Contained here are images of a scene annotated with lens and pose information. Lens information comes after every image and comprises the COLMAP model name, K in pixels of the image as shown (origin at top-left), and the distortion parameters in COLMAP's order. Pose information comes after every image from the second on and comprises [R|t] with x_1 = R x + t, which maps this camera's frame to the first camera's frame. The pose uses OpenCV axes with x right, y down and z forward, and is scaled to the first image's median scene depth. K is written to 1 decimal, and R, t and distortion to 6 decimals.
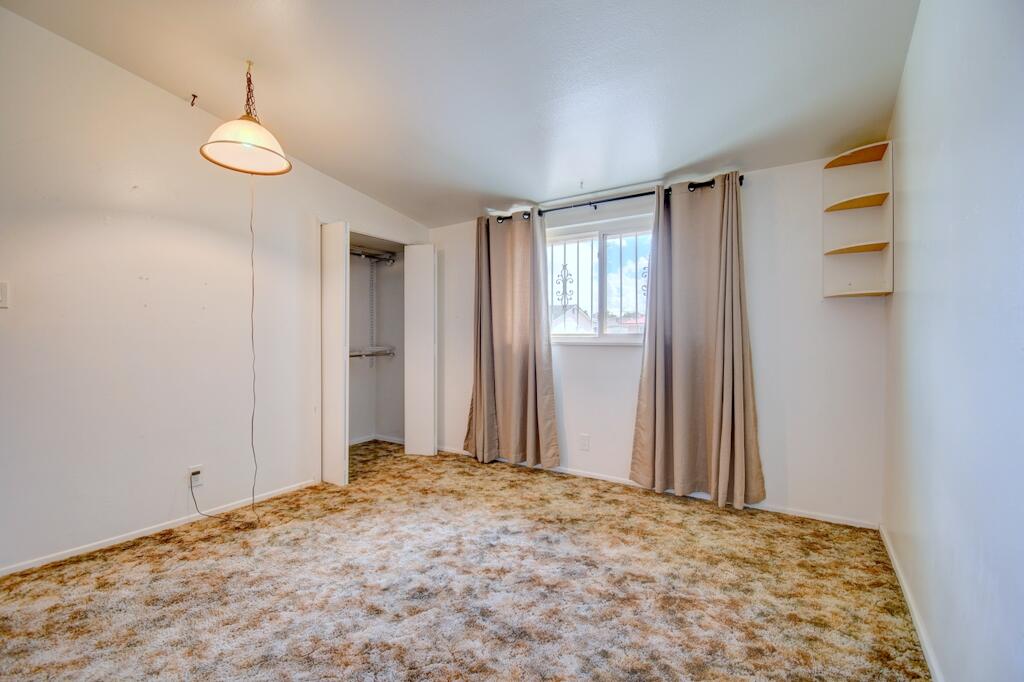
lens RADIAL K [[452.0, 0, 514.0], [0, 452.0, 338.8], [0, 0, 1]] dist [0.021601, -0.025506]
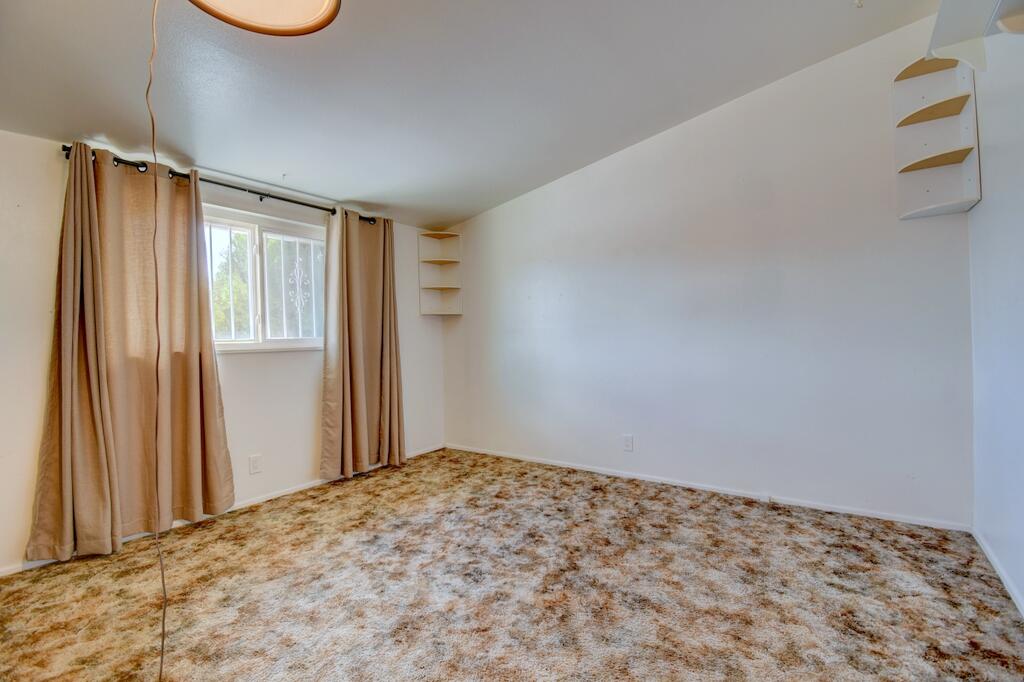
lens RADIAL K [[456.0, 0, 512.0], [0, 456.0, 341.0], [0, 0, 1]] dist [0.021222, -0.027034]
pose [[0.043221, -0.007622, 0.999036, -0.811334], [0.031858, 0.999473, 0.006247, 0.002800], [-0.998557, 0.031557, 0.043441, 0.536845]]
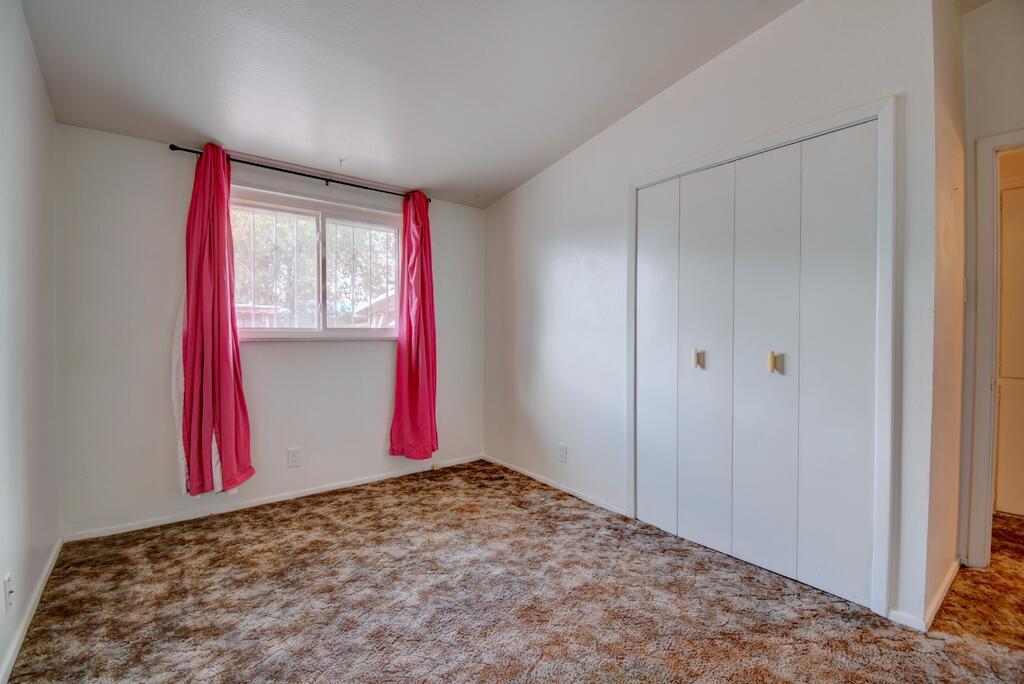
lens RADIAL K [[452.0, 0, 514.0], [0, 452.0, 339.8], [0, 0, 1]] dist [0.021601, -0.025506]
pose [[0.337560, -0.011049, 0.941239, -0.611329], [-0.001613, 0.999923, 0.012316, 0.001251], [-0.941303, -0.005675, 0.337516, 0.404307]]
